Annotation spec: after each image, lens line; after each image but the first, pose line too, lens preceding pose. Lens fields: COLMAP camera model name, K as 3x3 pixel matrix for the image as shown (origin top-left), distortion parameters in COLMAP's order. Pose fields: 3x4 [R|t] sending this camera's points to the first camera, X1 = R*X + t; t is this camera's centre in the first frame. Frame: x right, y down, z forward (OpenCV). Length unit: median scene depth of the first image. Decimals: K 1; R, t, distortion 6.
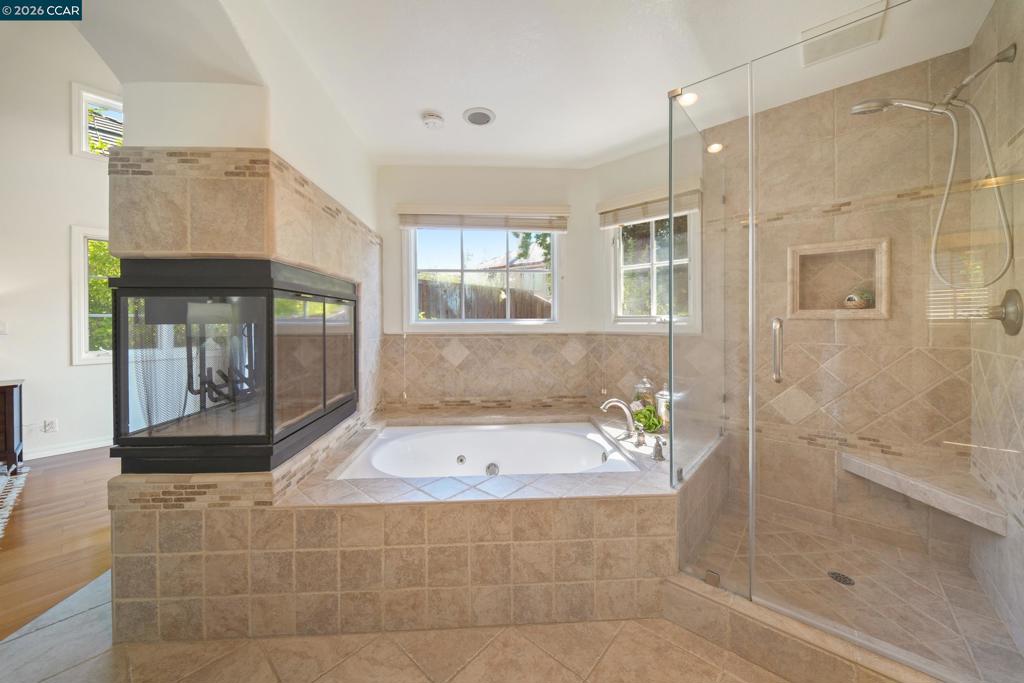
lens RADIAL K [[362.7, 0, 508.3], [0, 362.7, 321.7], [0, 0, 1]] dist [0.000005, -0.005553]
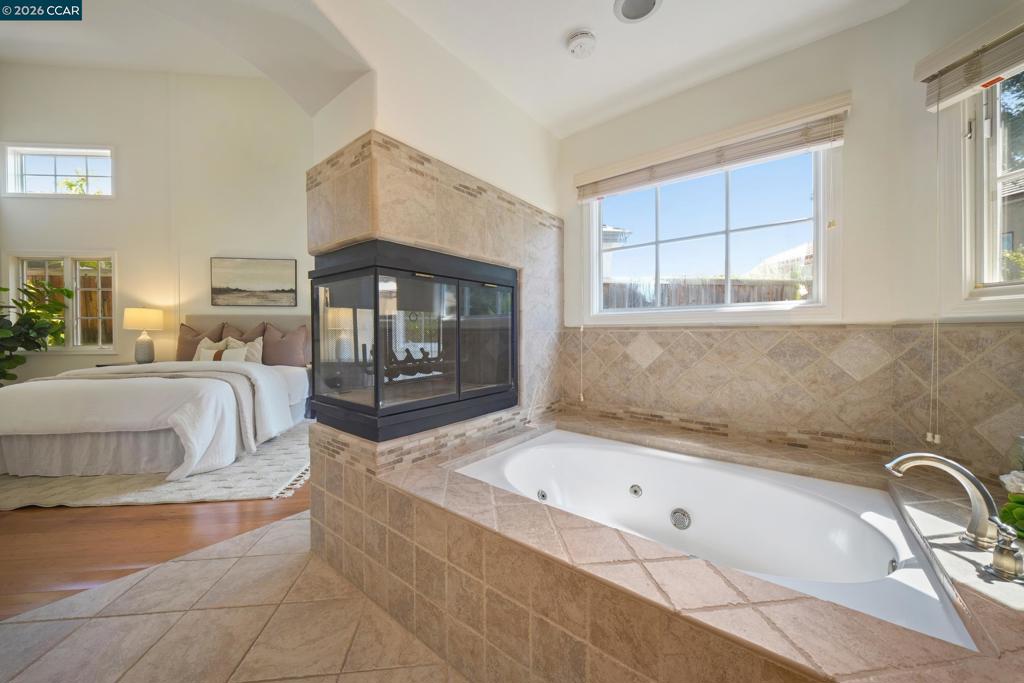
lens RADIAL K [[362.2, 0, 509.7], [0, 362.2, 339.2], [0, 0, 1]] dist [0.001877, -0.004701]
pose [[0.740654, 0.013074, -0.671759, 0.166652], [-0.001184, 0.999835, 0.018153, 0.050265], [0.671885, -0.012649, 0.740547, 0.255562]]
